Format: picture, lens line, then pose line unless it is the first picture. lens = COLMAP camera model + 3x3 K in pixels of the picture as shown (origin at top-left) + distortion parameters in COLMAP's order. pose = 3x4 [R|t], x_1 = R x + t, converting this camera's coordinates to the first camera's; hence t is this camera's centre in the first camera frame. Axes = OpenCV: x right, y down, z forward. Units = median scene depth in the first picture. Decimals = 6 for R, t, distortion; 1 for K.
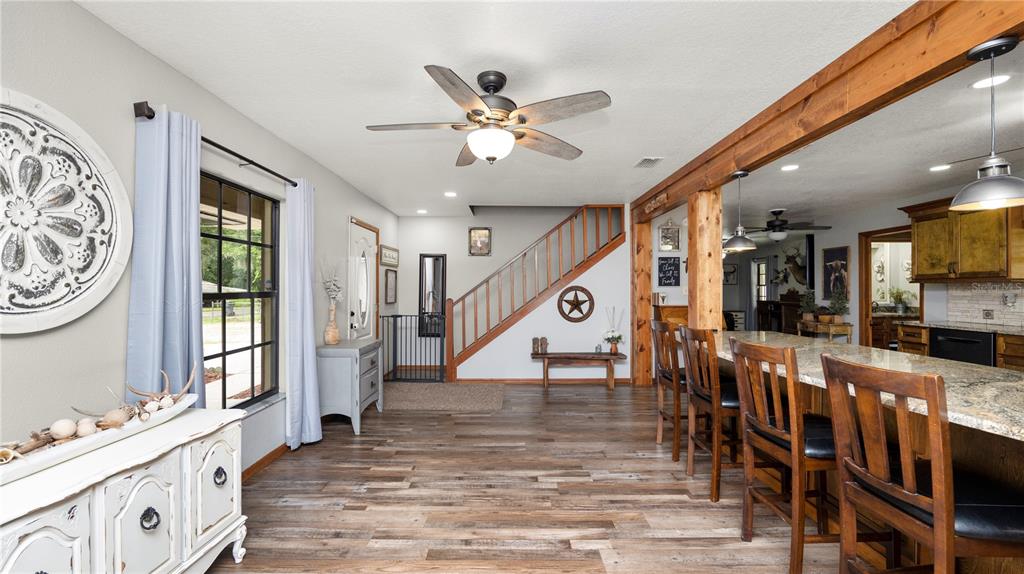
lens RADIAL K [[417.8, 0, 508.0], [0, 417.8, 288.0], [0, 0, 1]] dist [-0.009625, 0.000150]
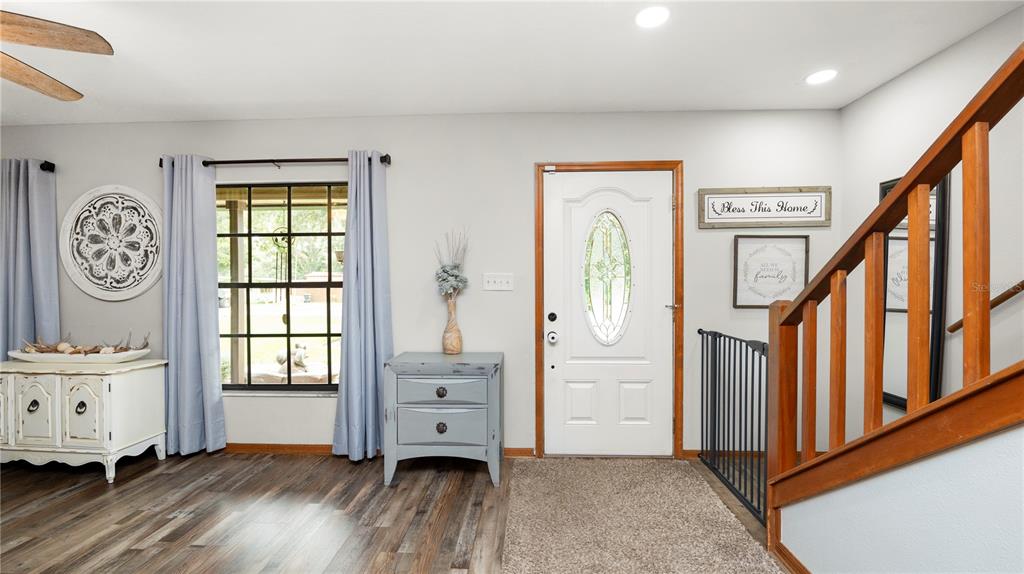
lens RADIAL K [[417.8, 0, 511.5], [0, 417.8, 286.2], [0, 0, 1]] dist [-0.009625, 0.000150]
pose [[-0.039720, 0.004994, -0.999198, 0.497709], [0.005255, 0.999975, 0.004789, 0.023292], [0.999197, -0.005061, -0.039745, 1.867212]]
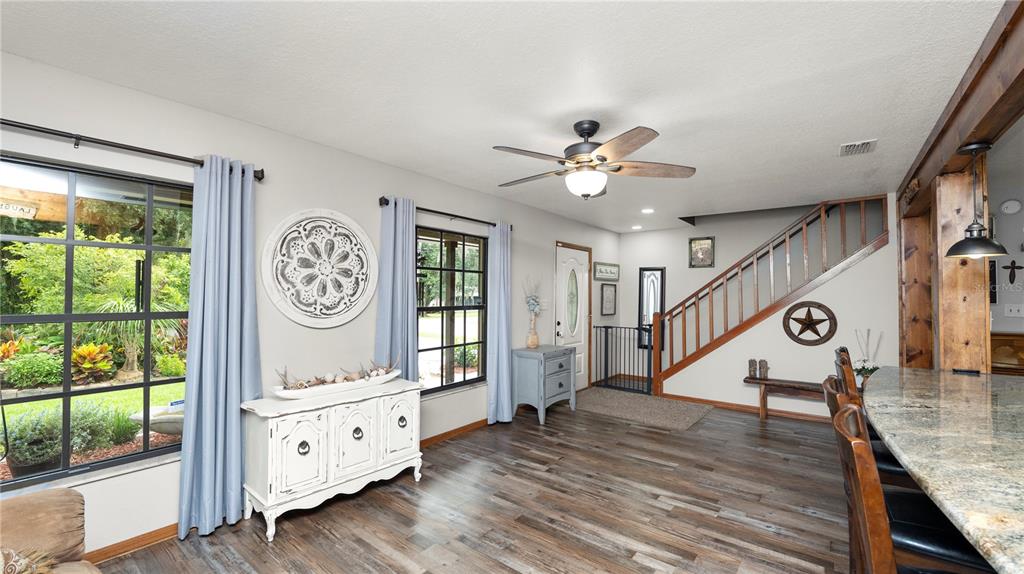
lens RADIAL K [[417.8, 0, 508.6], [0, 417.8, 286.4], [0, 0, 1]] dist [-0.009625, 0.000150]
pose [[0.785983, -0.009191, -0.618179, 0.474604], [-0.005174, 0.999757, -0.021442, -0.032023], [0.618226, 0.020052, 0.785745, -0.027815]]
